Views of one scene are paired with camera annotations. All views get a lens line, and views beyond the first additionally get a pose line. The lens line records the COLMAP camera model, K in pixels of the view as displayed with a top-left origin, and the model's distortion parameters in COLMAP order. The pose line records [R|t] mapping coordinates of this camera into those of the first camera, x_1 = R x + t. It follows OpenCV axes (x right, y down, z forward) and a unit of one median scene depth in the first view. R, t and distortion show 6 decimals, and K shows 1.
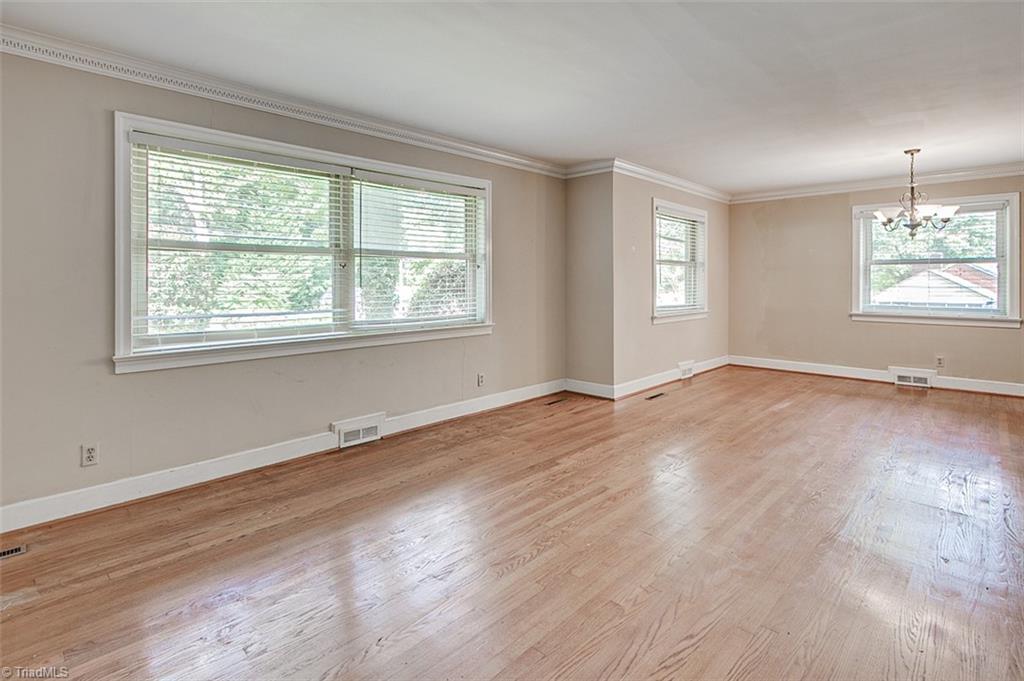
lens RADIAL K [[507.7, 0, 507.1], [0, 507.7, 281.0], [0, 0, 1]] dist [-0.020956, 0.000400]
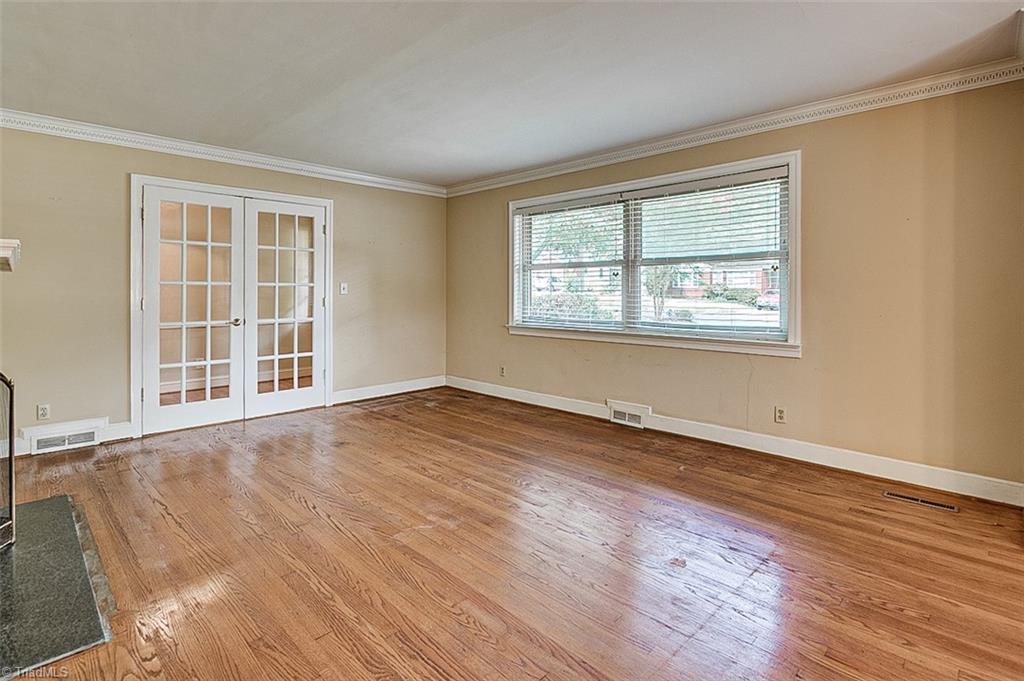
lens RADIAL K [[507.7, 0, 507.1], [0, 507.7, 281.0], [0, 0, 1]] dist [-0.020956, 0.000400]
pose [[-0.014827, -0.012864, -0.999807, 0.733594], [0.004675, 0.999905, -0.012934, 0.000279], [0.999879, -0.004866, -0.014765, 0.606917]]
